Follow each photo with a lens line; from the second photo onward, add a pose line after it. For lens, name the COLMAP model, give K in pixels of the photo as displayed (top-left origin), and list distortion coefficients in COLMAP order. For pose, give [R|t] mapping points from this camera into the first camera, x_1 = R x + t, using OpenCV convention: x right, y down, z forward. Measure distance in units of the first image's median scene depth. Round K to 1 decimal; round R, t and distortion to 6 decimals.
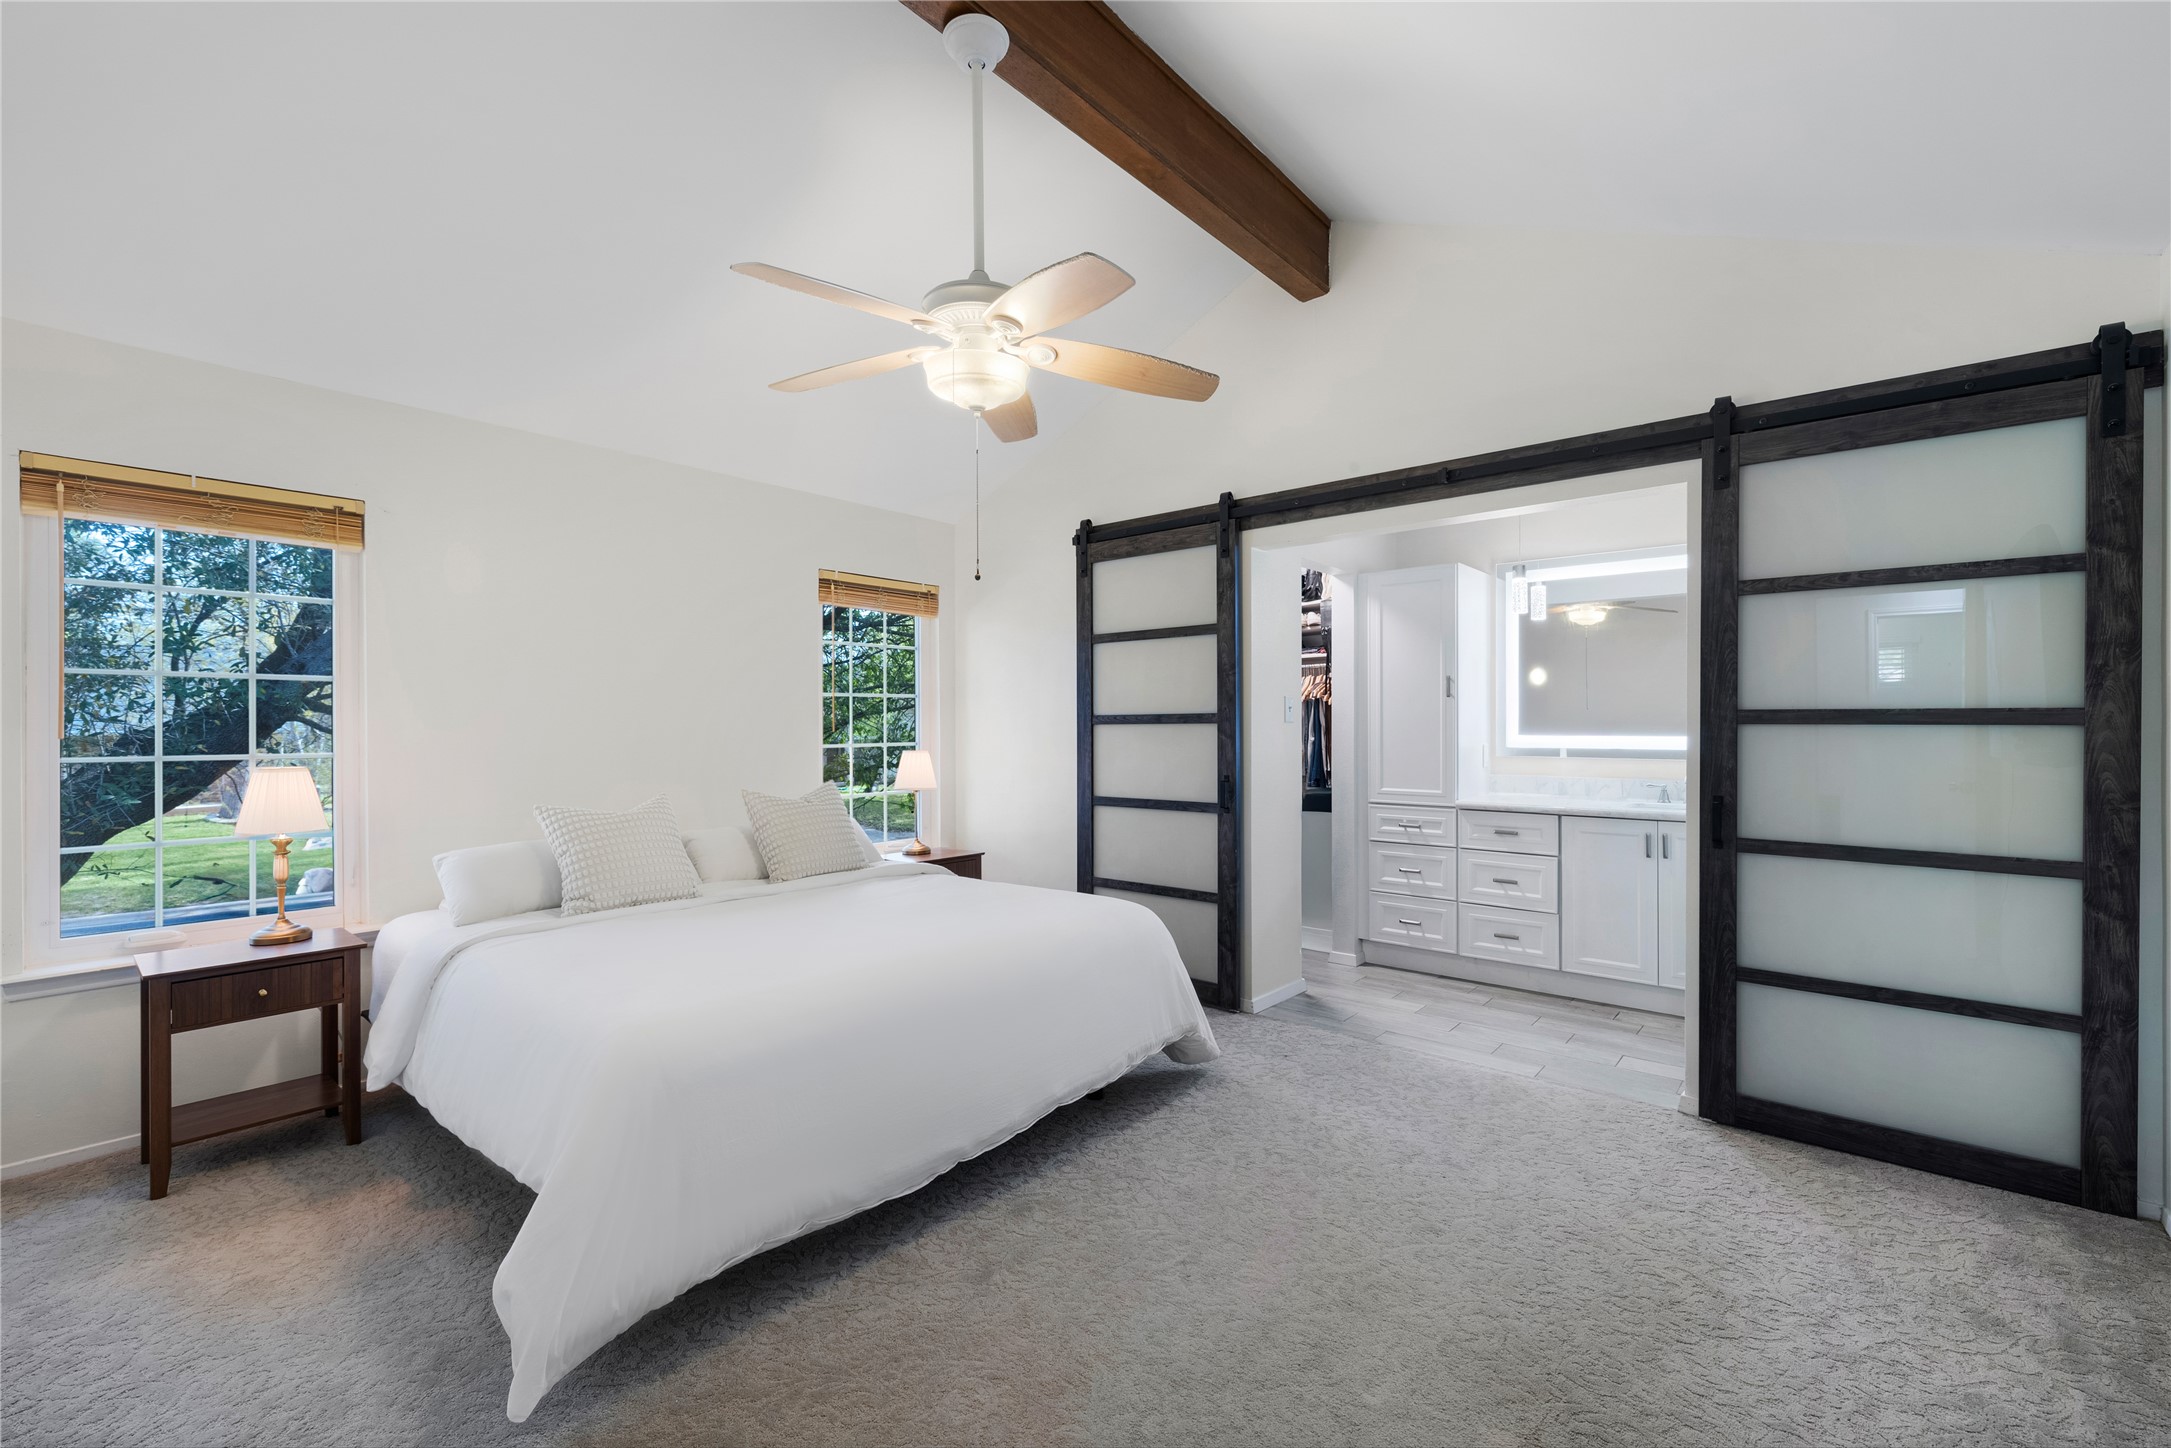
lens RADIAL K [[910.3, 0, 1082.1], [0, 910.3, 723.5], [0, 0, 1]] dist [-0.000784, -0.000347]
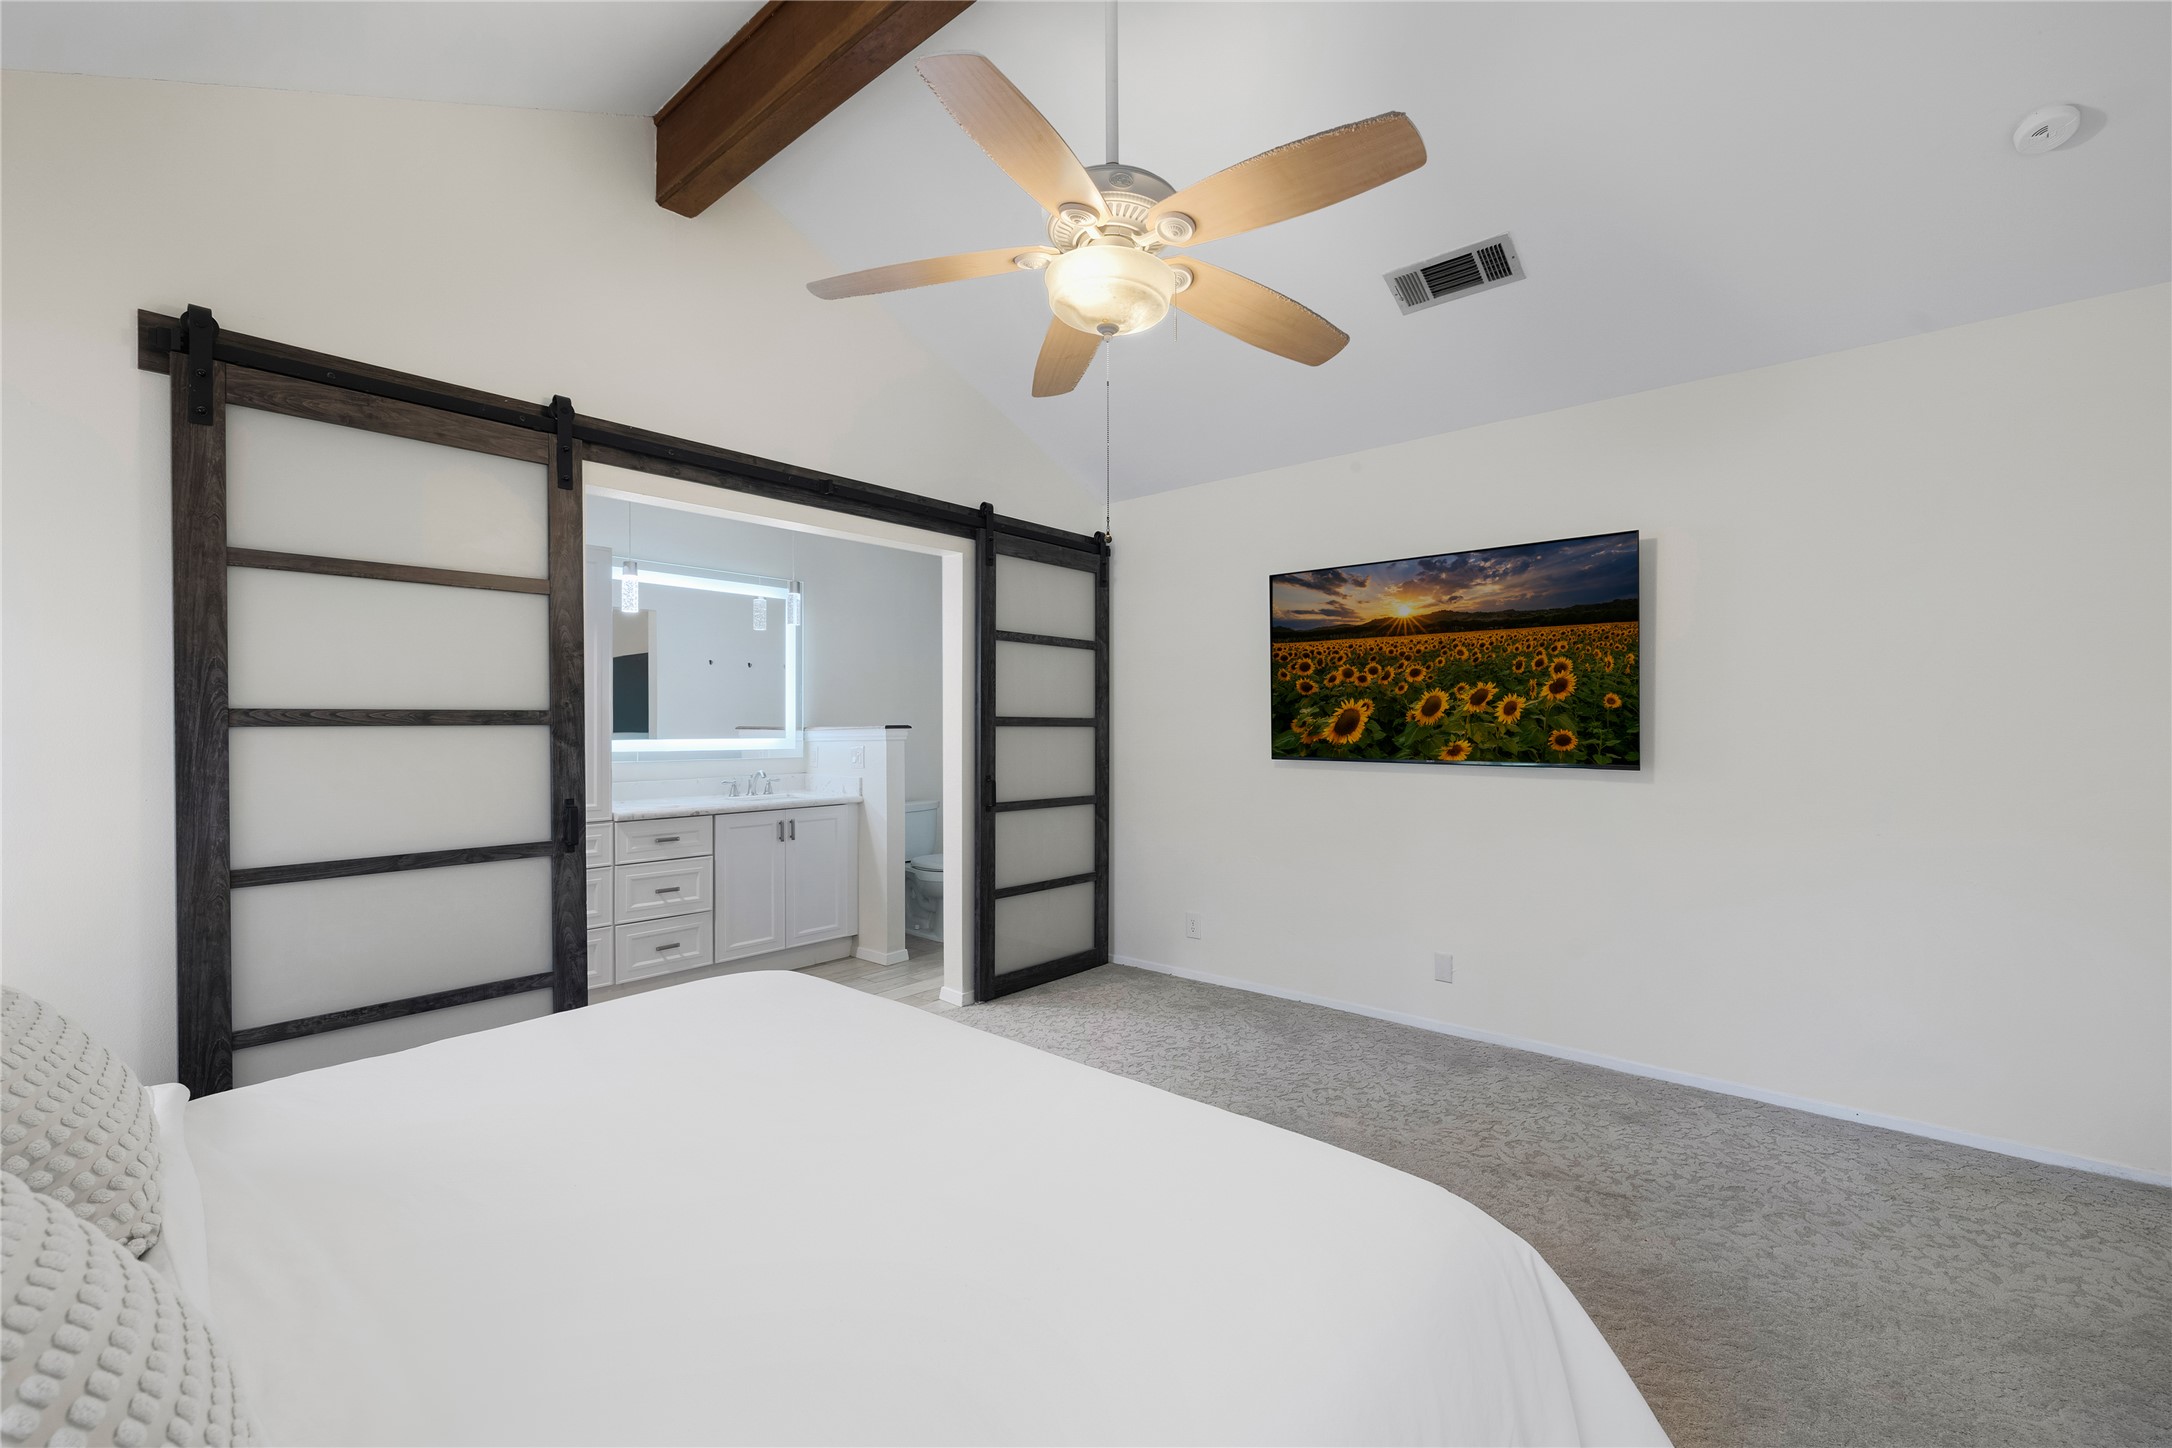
lens RADIAL K [[910.7, 0, 1078.5], [0, 910.7, 723.3], [0, 0, 1]] dist [-0.000784, -0.000347]
pose [[0.010352, 0.005105, 0.999933, -0.571371], [-0.000307, 0.999987, -0.005102, 0.001415], [-0.999946, -0.000254, 0.010354, 0.631586]]
